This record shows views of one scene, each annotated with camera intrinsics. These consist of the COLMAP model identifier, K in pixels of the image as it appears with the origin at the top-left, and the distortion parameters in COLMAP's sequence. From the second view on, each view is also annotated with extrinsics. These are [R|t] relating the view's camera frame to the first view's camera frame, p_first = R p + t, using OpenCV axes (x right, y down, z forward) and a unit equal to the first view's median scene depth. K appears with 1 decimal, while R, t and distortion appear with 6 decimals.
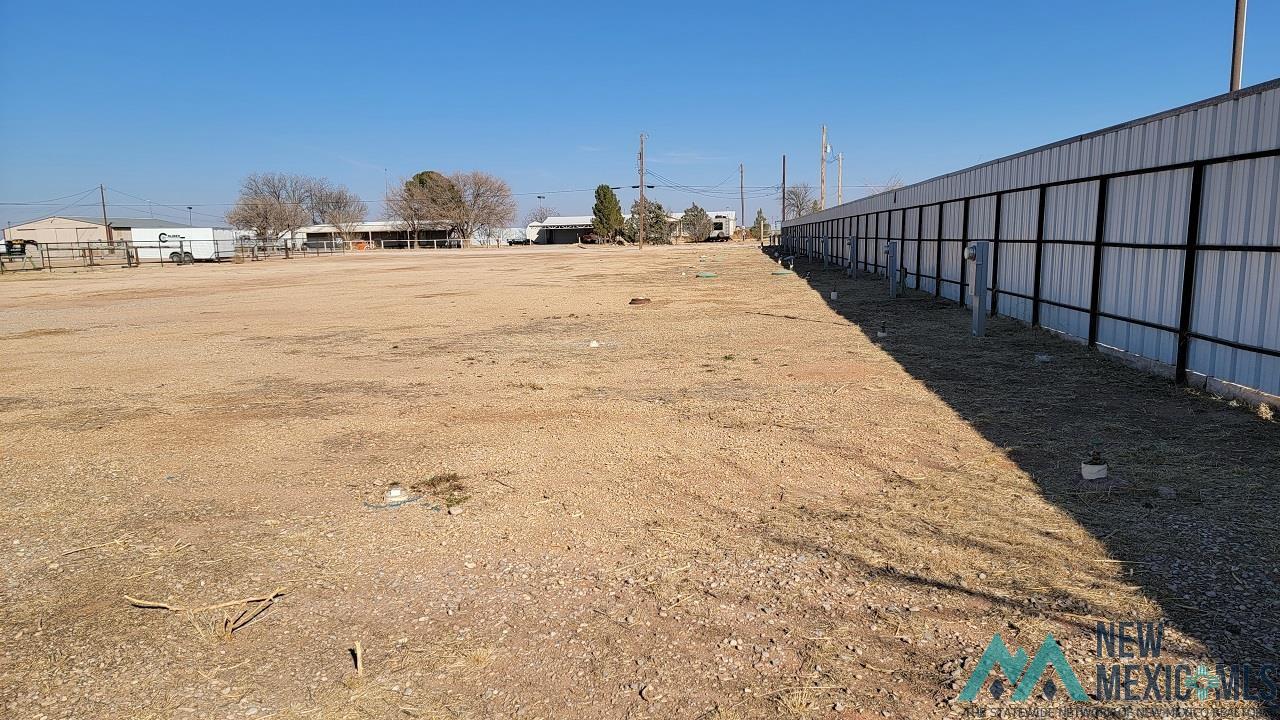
lens RADIAL K [[906.2, 0, 640.0], [0, 906.2, 360.0], [0, 0, 1]] dist [0.105892, -0.086381]
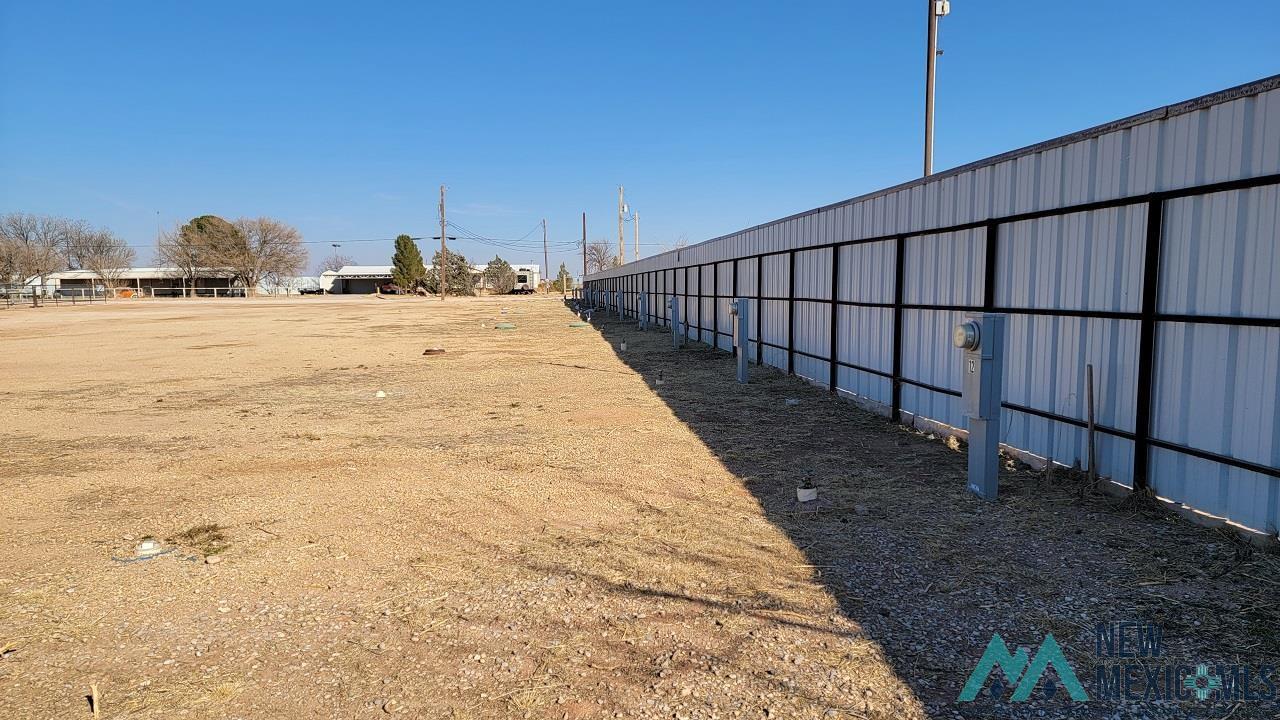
lens RADIAL K [[906.2, 0, 640.0], [0, 906.2, 360.0], [0, 0, 1]] dist [0.105892, -0.086381]
pose [[0.978182, -0.003628, 0.207718, 0.032999], [0.015503, 0.998335, -0.055569, 0.008175], [-0.207170, 0.057576, 0.976609, -0.070522]]
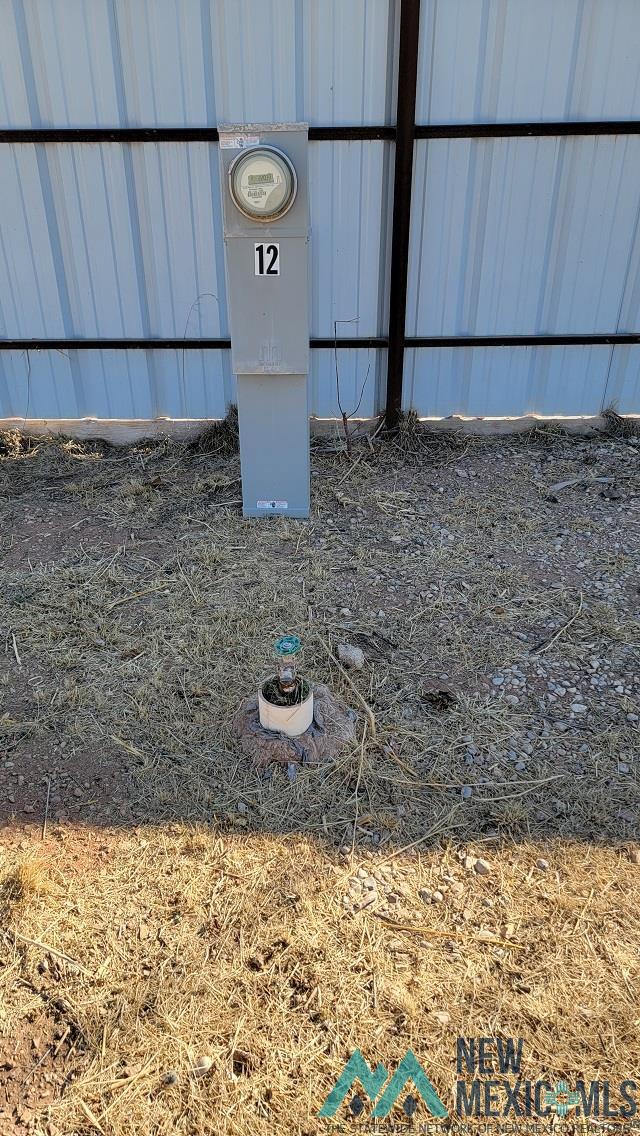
lens RADIAL K [[804.2, 0, 320.0], [0, 804.2, 568.0], [0, 0, 1]] dist [0.105892, -0.086381]
pose [[-0.121514, -0.480102, 0.868756, 0.244802], [0.137275, 0.858702, 0.493747, -0.151840], [-0.983051, 0.179255, -0.038439, 1.243826]]
